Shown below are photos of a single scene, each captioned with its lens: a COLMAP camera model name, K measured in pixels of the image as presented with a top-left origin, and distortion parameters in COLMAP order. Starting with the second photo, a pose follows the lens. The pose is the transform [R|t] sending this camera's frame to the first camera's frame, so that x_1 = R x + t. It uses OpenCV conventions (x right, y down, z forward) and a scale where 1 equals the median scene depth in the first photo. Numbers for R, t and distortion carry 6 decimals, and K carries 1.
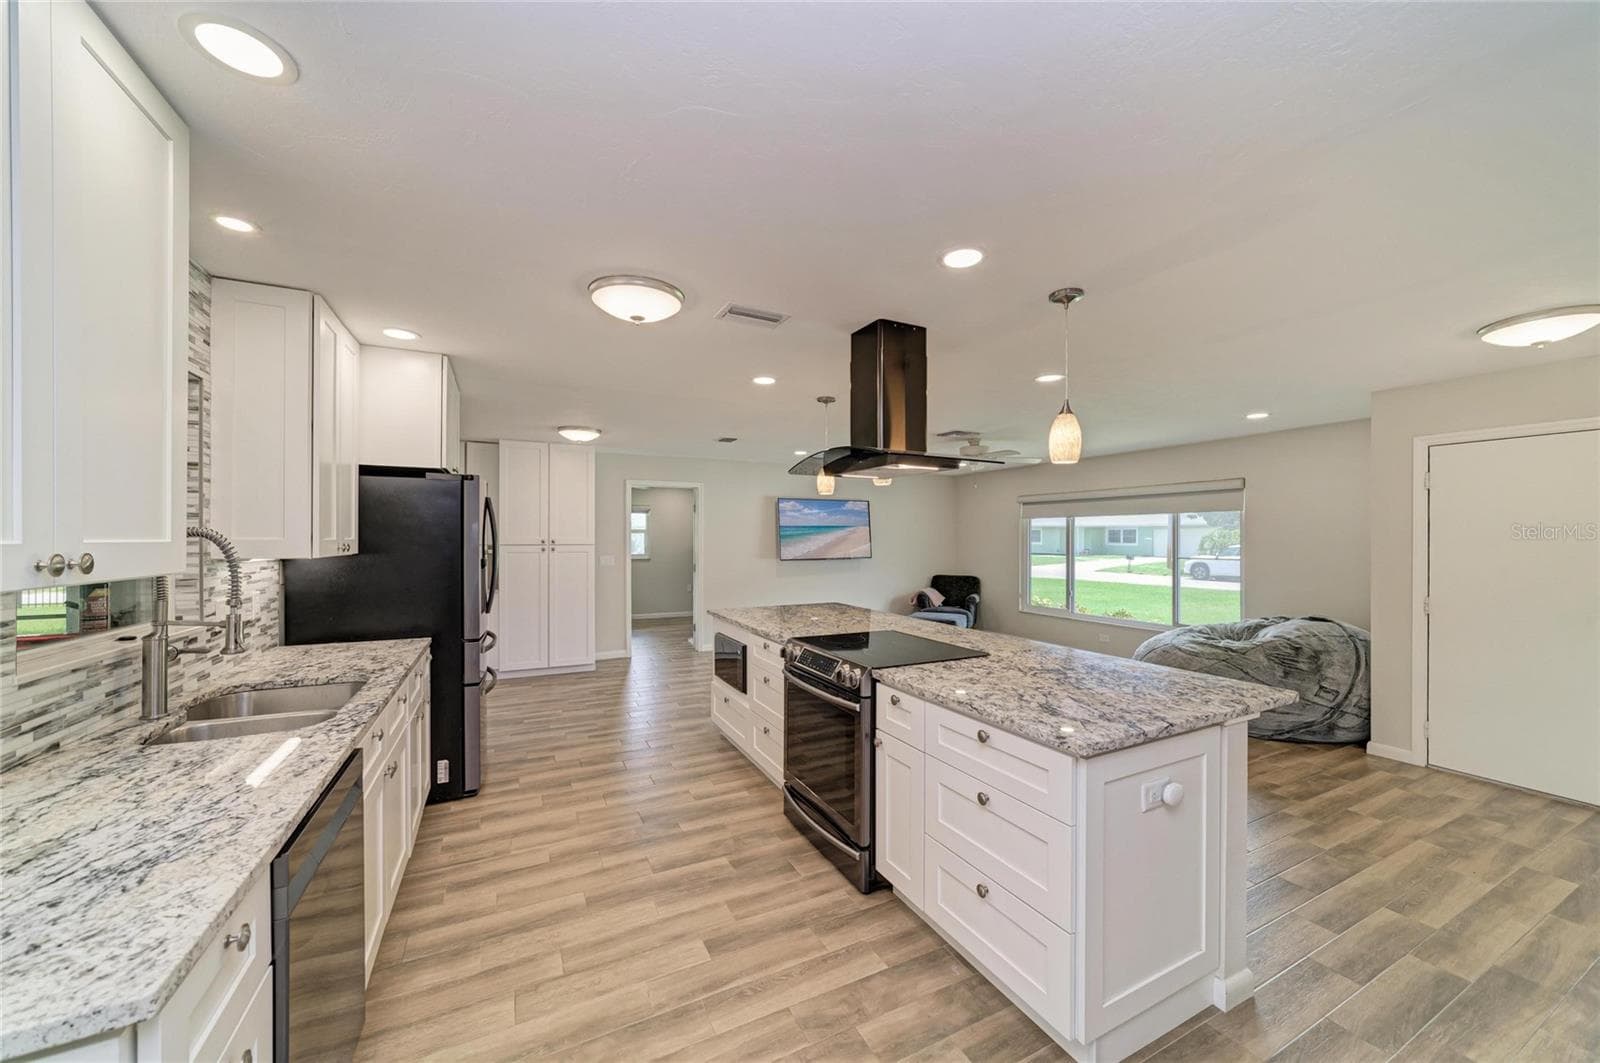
lens RADIAL K [[605.4, 0, 795.6], [0, 605.4, 539.0], [0, 0, 1]] dist [-0.008557, 0.002103]
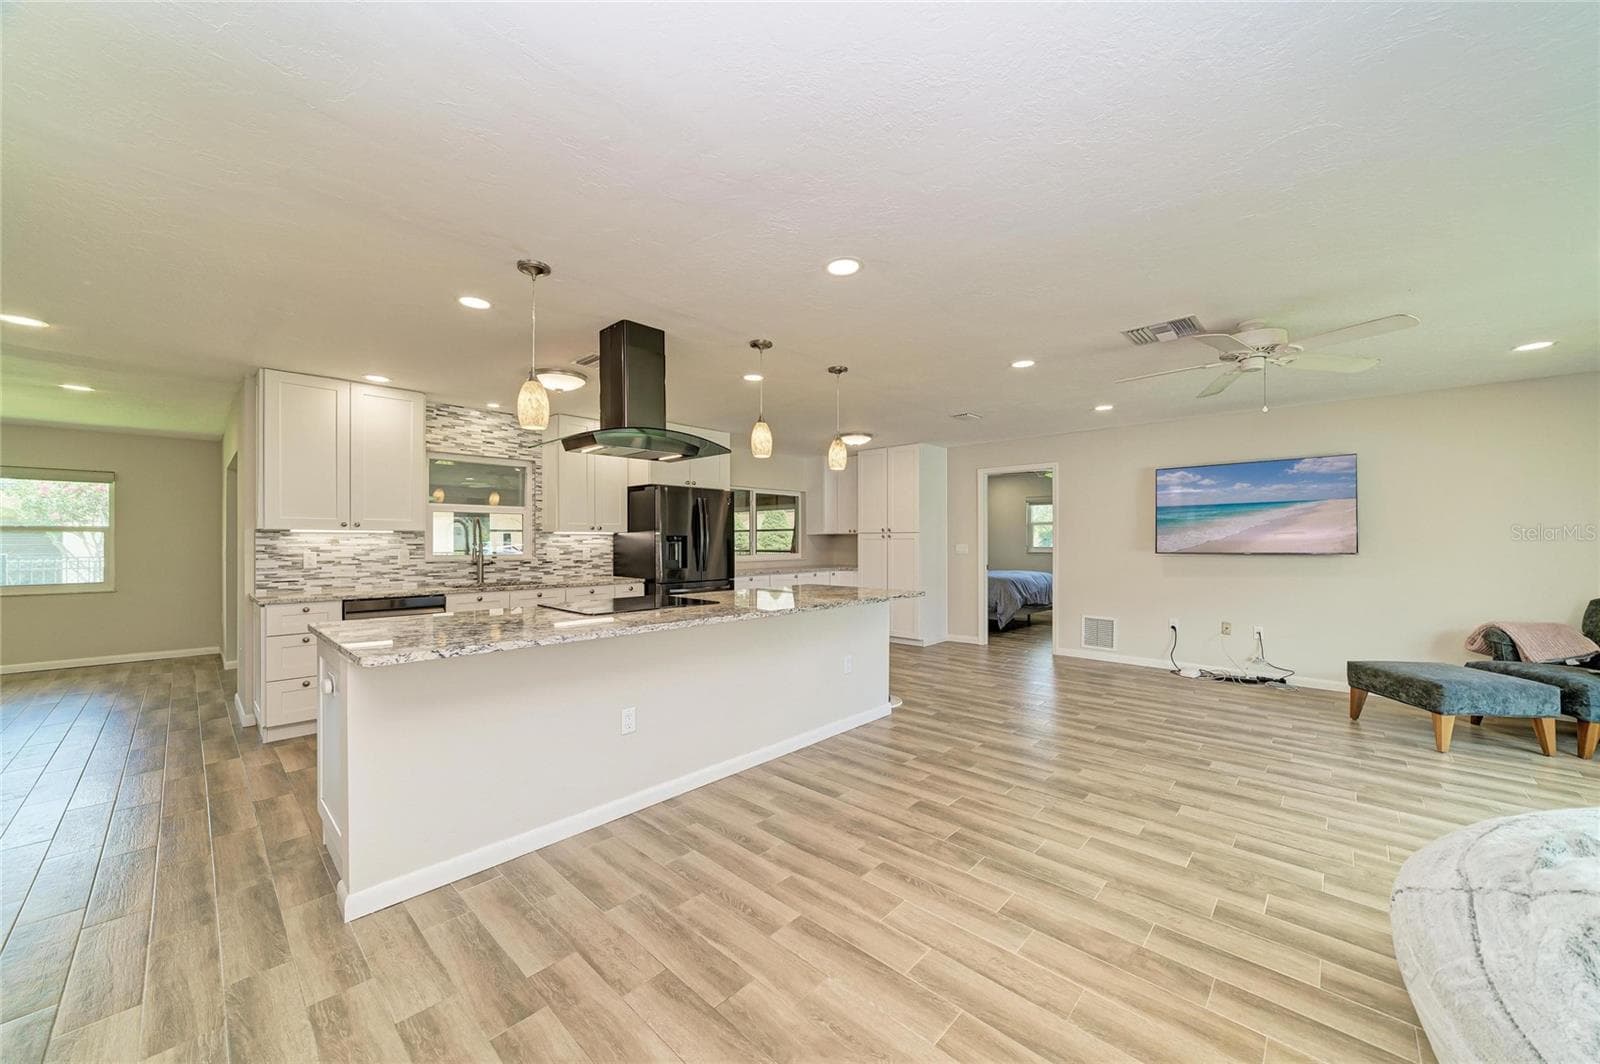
lens RADIAL K [[584.6, 0, 804.2], [0, 584.6, 542.4], [0, 0, 1]] dist [-0.017579, 0.004868]
pose [[0.345071, 0.000209, -0.938577, 0.962461], [-0.000620, 1.000000, -0.000006, 0.043880], [0.938577, 0.000584, 0.345071, 0.680894]]
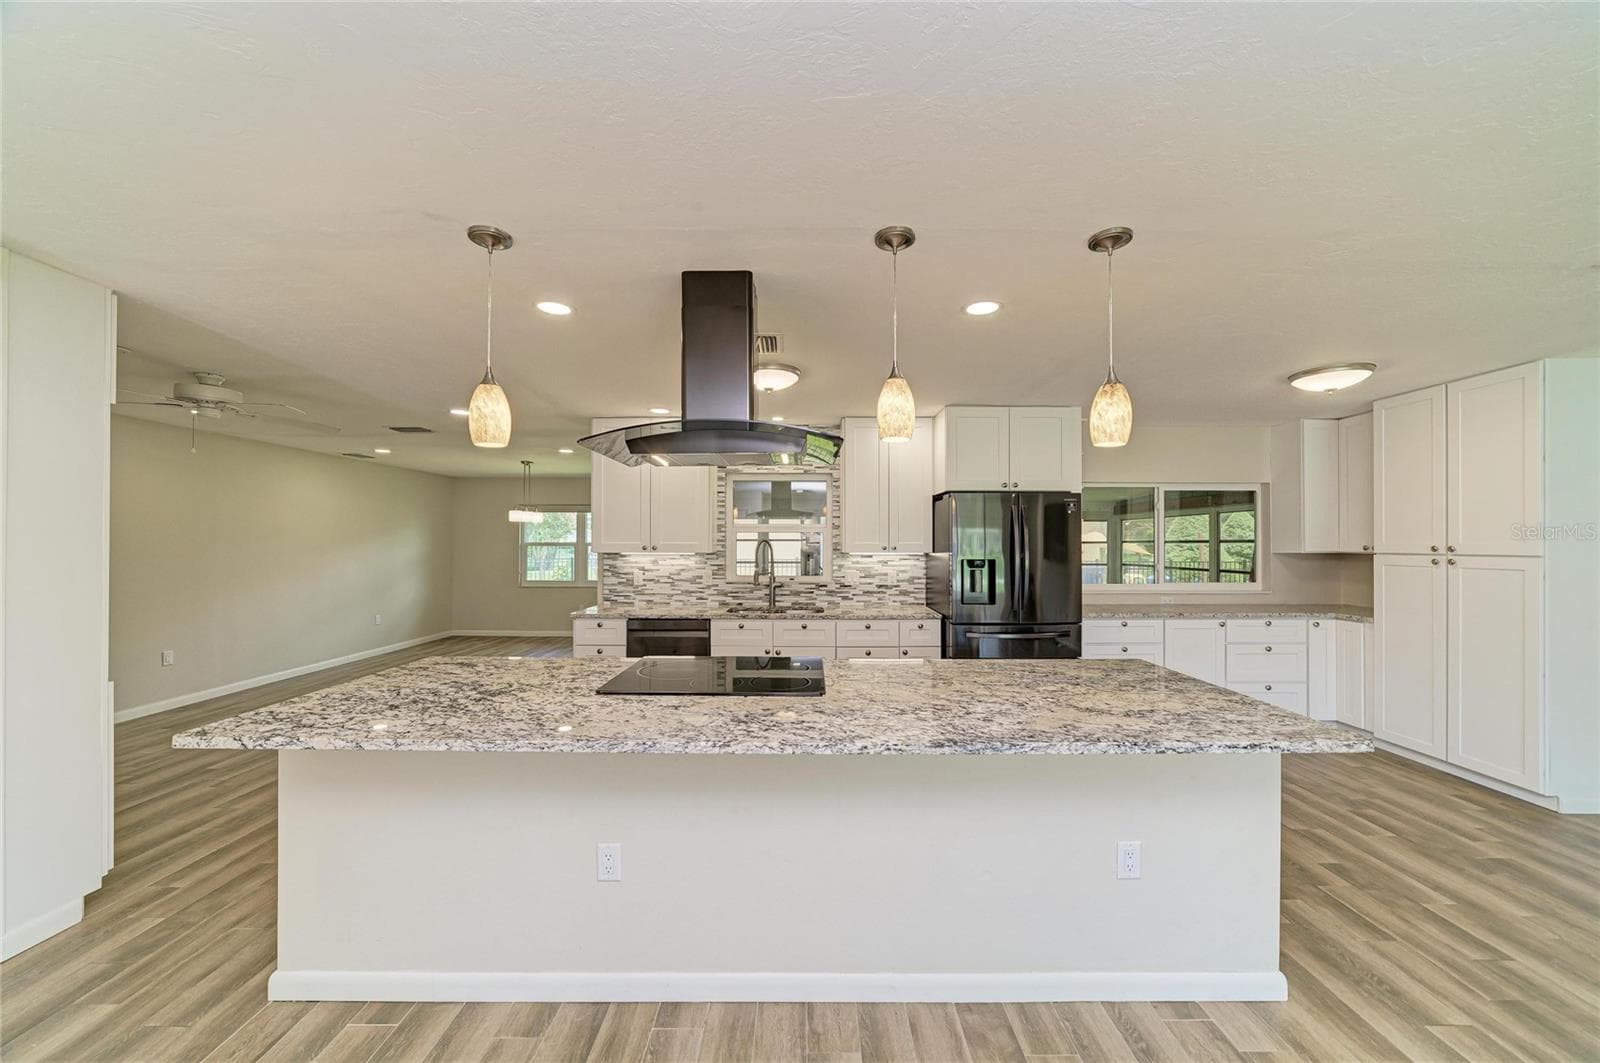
lens RADIAL K [[584.6, 0, 802.3], [0, 584.6, 540.5], [0, 0, 1]] dist [-0.017579, 0.004868]
pose [[-0.452939, -0.006873, -0.891515, 0.590461], [-0.005611, 0.999972, -0.004859, 0.001424], [0.891524, 0.002802, -0.452966, 1.064957]]
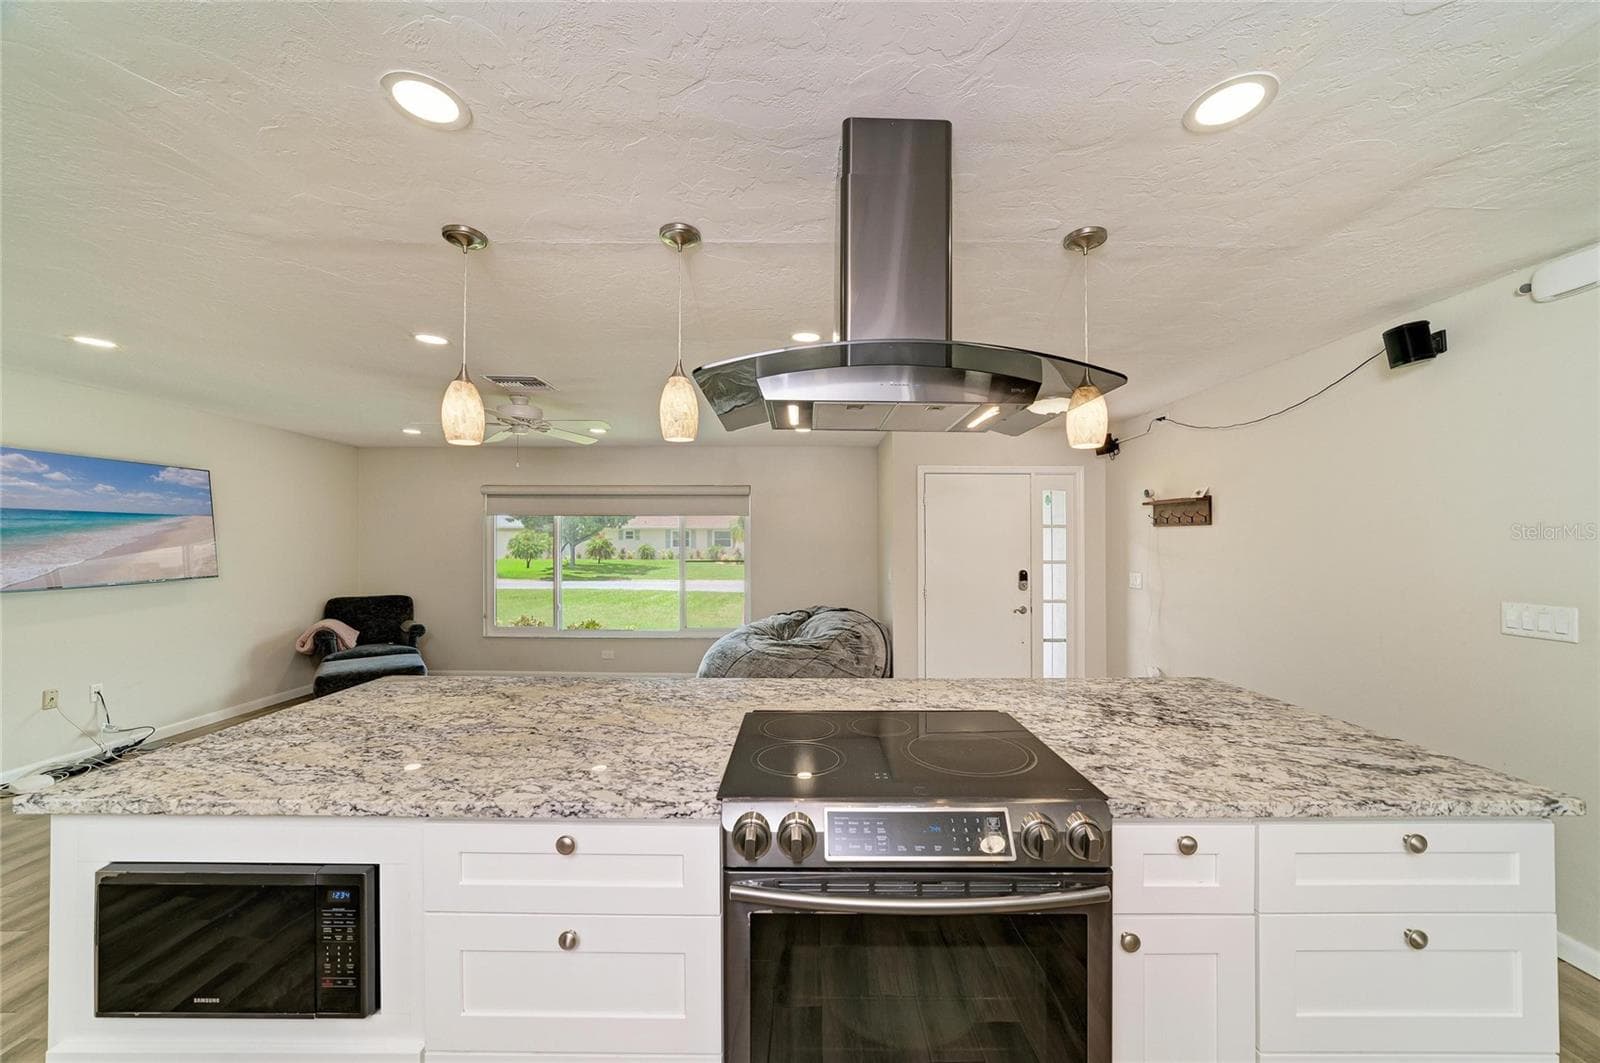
lens RADIAL K [[605.4, 0, 799.1], [0, 605.4, 534.6], [0, 0, 1]] dist [-0.008557, 0.002103]
pose [[0.442803, 0.013220, 0.896521, -0.270571], [-0.002391, 0.999905, -0.013564, 0.001067], [-0.896616, 0.003863, 0.442793, 0.618060]]
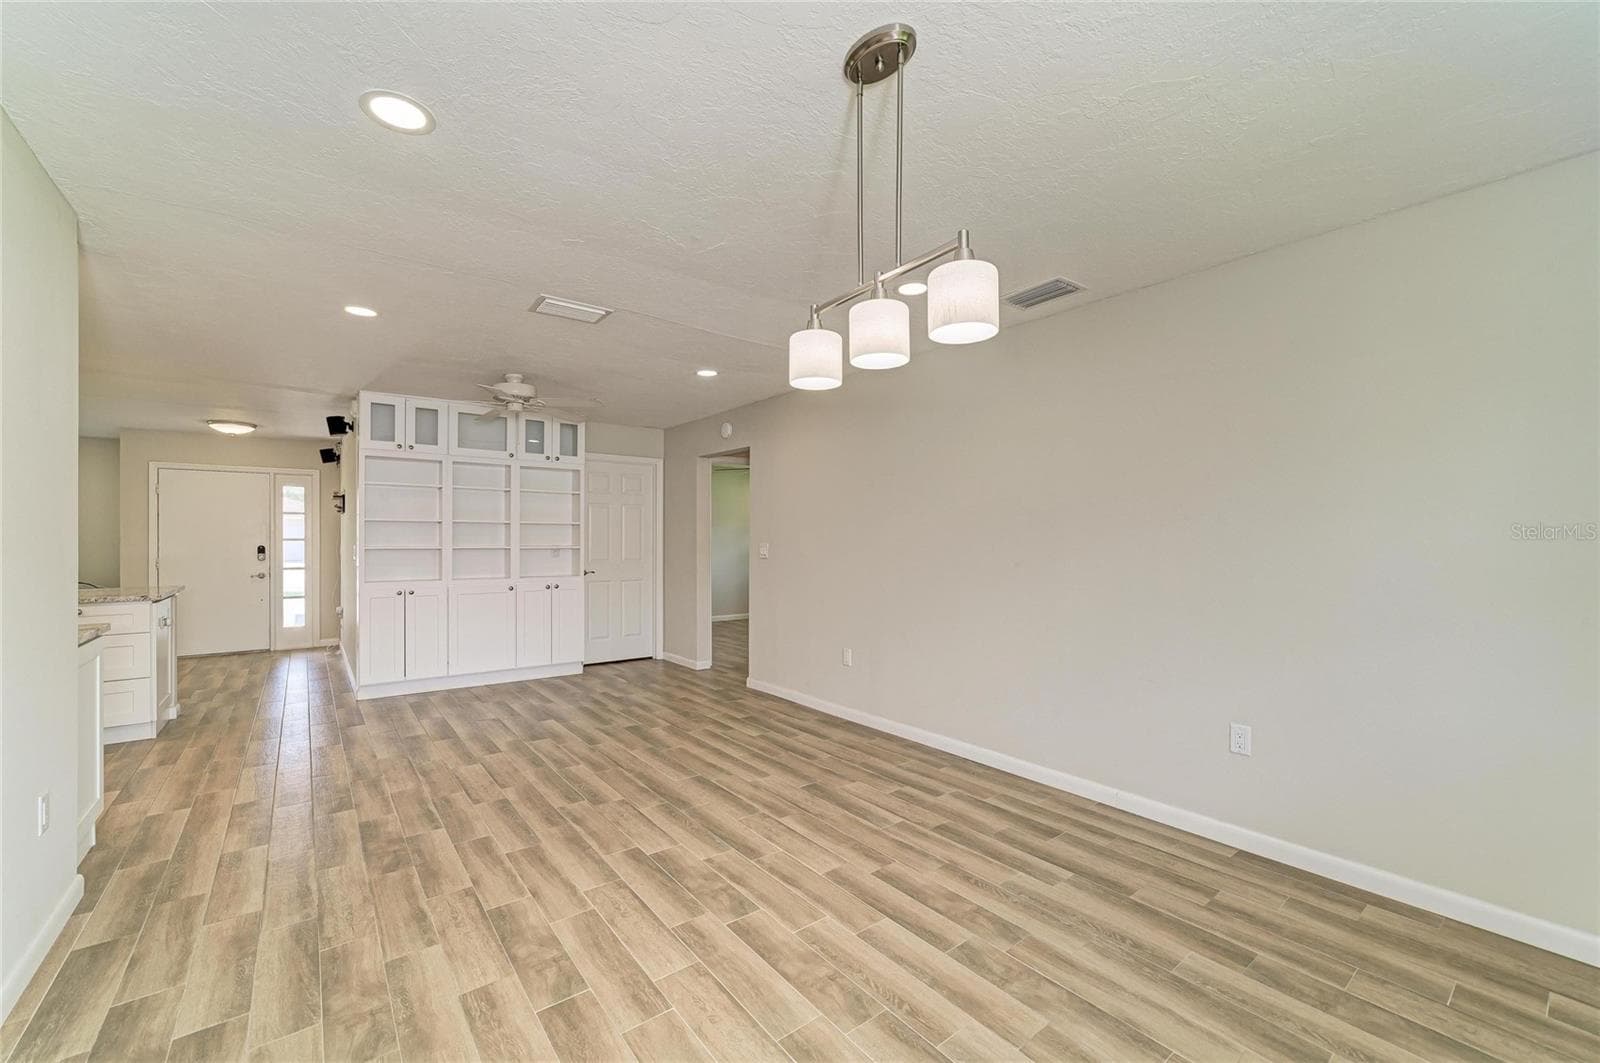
lens RADIAL K [[650.9, 0, 815.6], [0, 650.9, 543.8], [0, 0, 1]] dist [-0.006710, 0.002232]
pose [[-0.191181, -0.007398, 0.981527, -0.994174], [-0.001488, 0.999973, 0.007247, 0.037585], [-0.981554, -0.000075, -0.191187, -0.413080]]
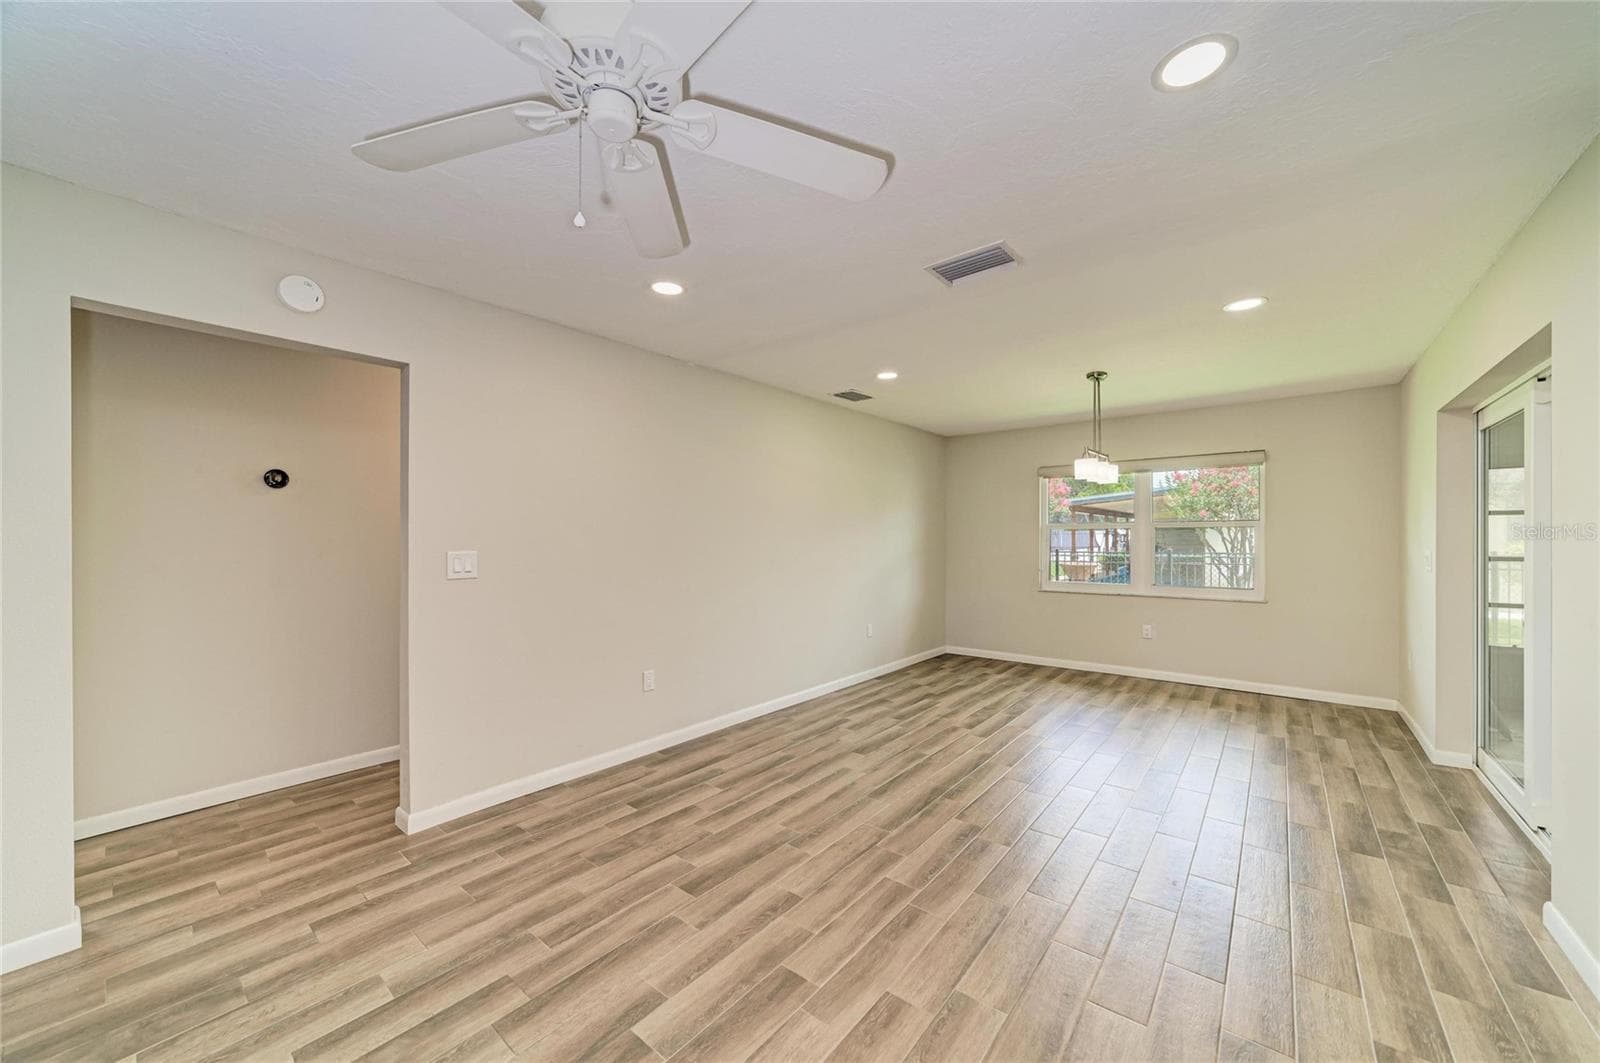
lens RADIAL K [[605.4, 0, 810.3], [0, 605.4, 545.5], [0, 0, 1]] dist [-0.008557, 0.002103]
pose [[-0.908980, 0.005601, -0.416802, 0.263259], [0.002973, 0.999971, 0.006954, 0.042239], [0.416829, 0.005082, -0.908971, 0.217755]]
